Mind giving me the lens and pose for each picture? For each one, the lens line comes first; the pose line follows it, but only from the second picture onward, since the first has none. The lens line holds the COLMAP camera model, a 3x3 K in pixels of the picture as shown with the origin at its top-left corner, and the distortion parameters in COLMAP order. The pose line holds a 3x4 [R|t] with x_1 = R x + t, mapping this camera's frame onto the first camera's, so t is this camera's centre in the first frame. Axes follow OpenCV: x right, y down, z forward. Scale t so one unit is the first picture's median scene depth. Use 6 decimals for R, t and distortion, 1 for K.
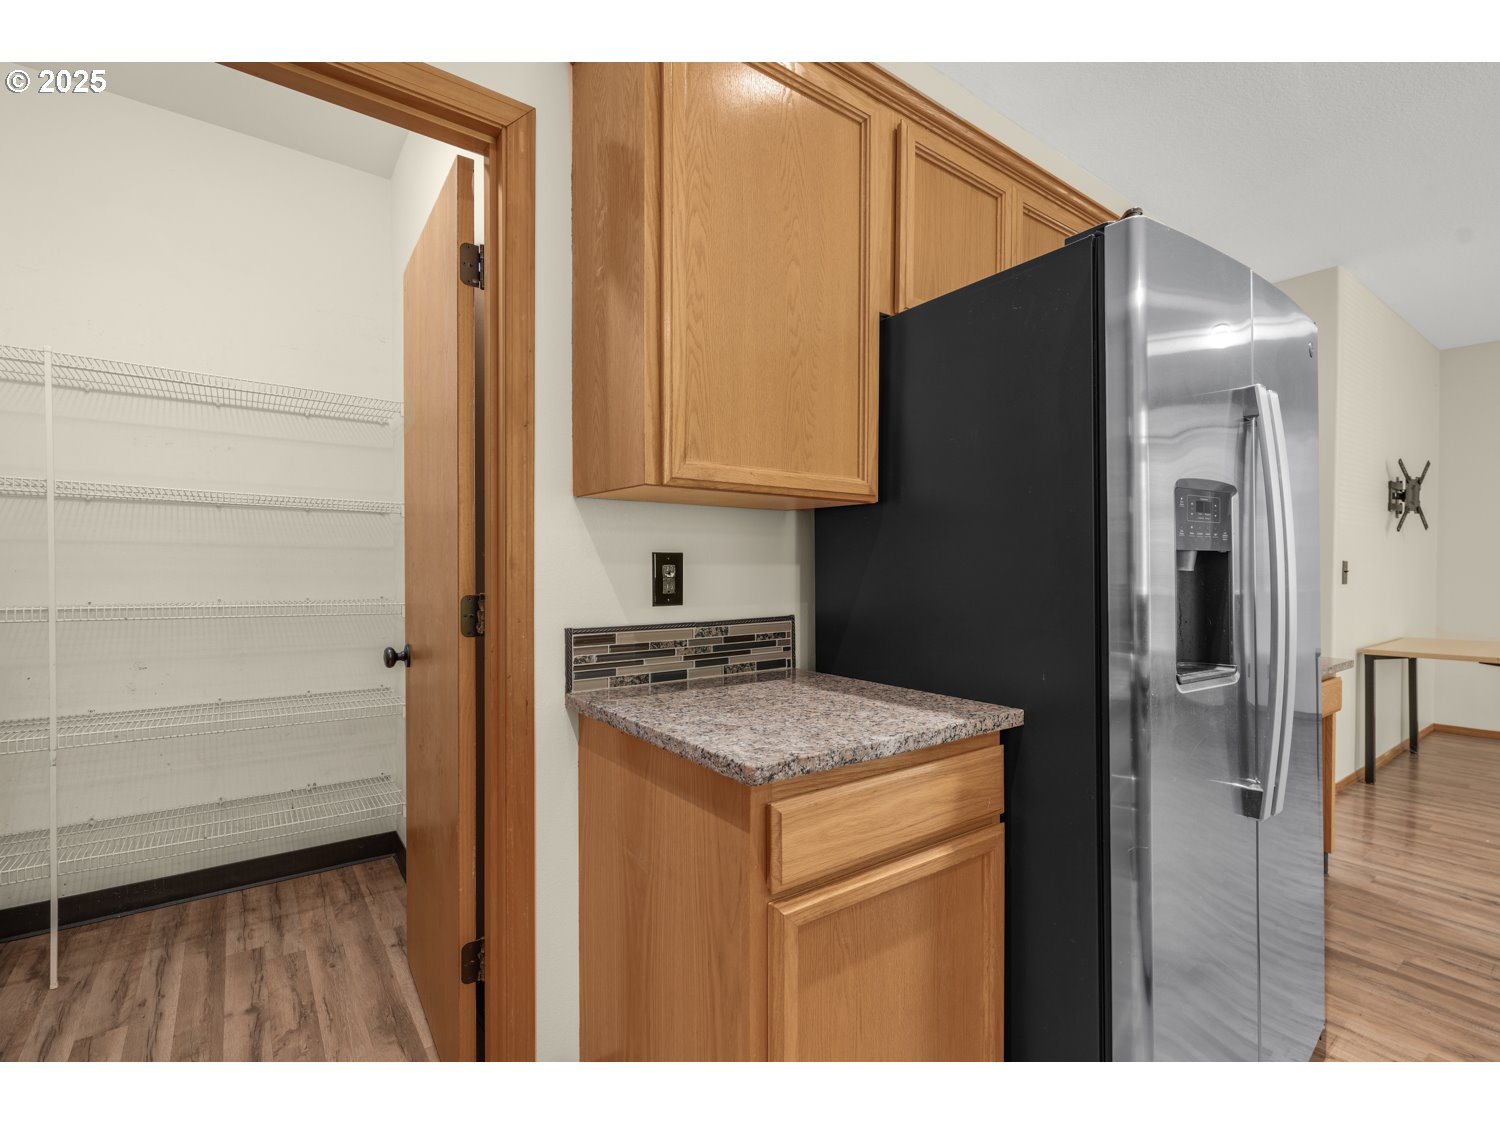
lens RADIAL K [[679.2, 0, 786.1], [0, 679.2, 575.8], [0, 0, 1]] dist [0.006884, 0.000785]
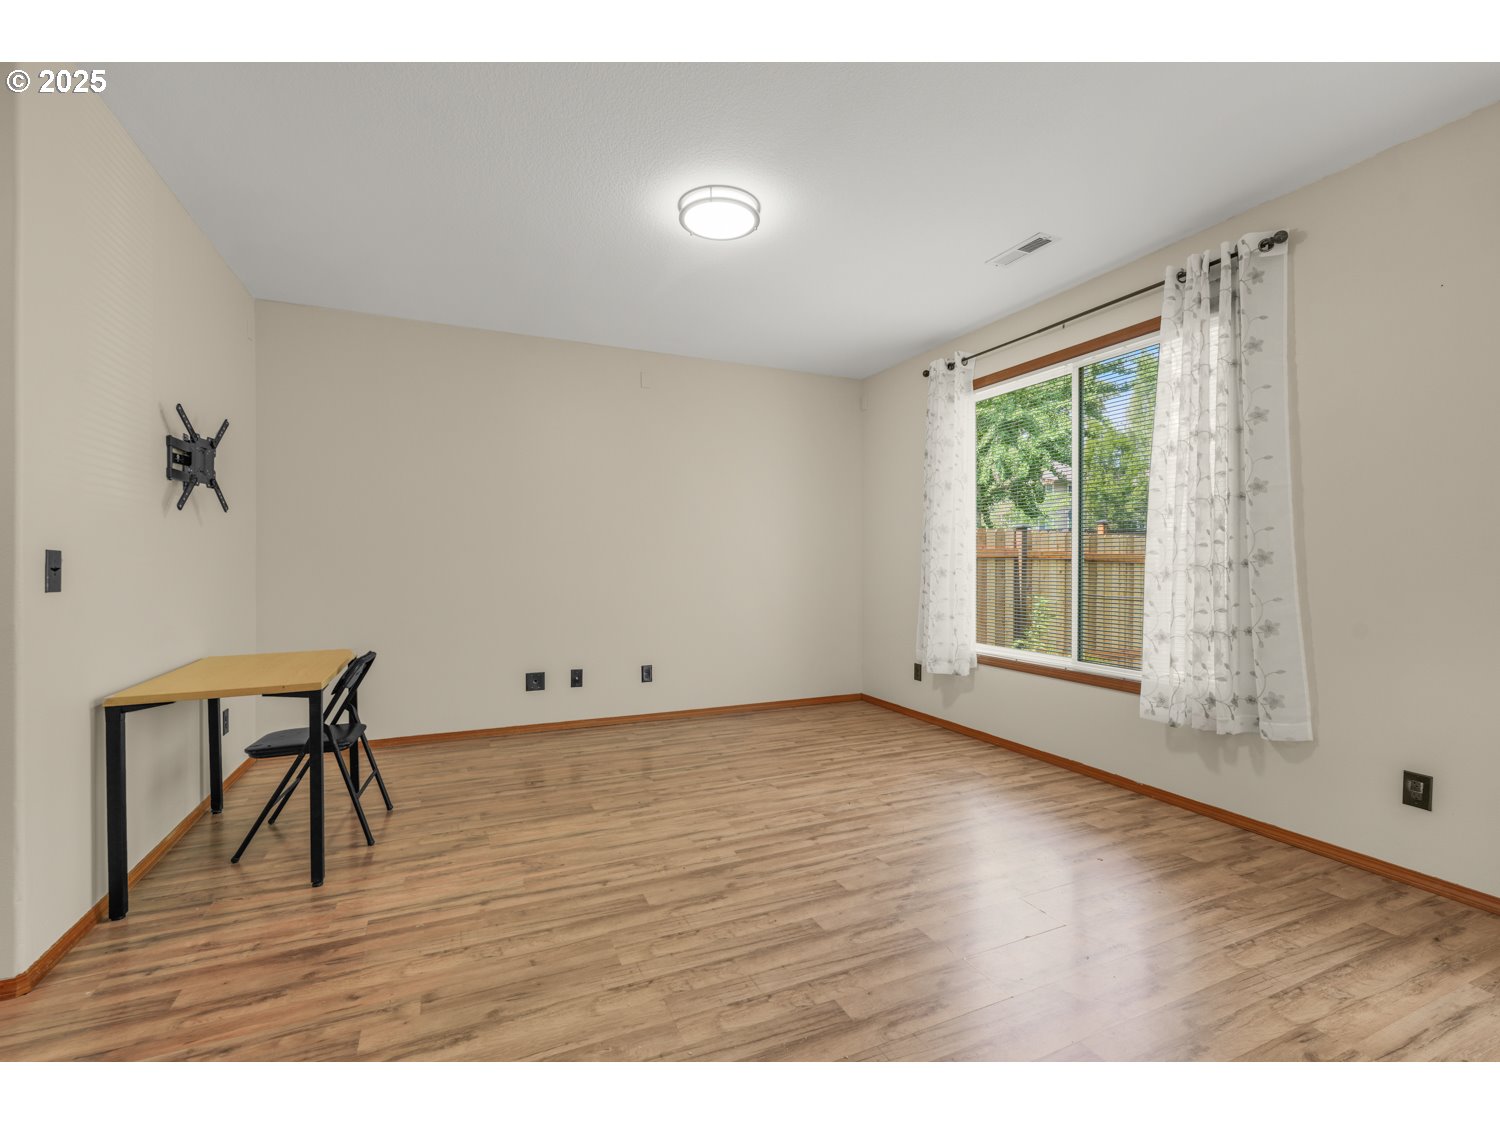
lens RADIAL K [[679.2, 0, 747.4], [0, 679.2, 567.2], [0, 0, 1]] dist [0.006884, 0.000785]
pose [[0.242366, -0.005915, 0.970167, 0.360571], [0.010324, 0.999941, 0.003518, -0.003766], [-0.970130, 0.009163, 0.242413, 0.274772]]
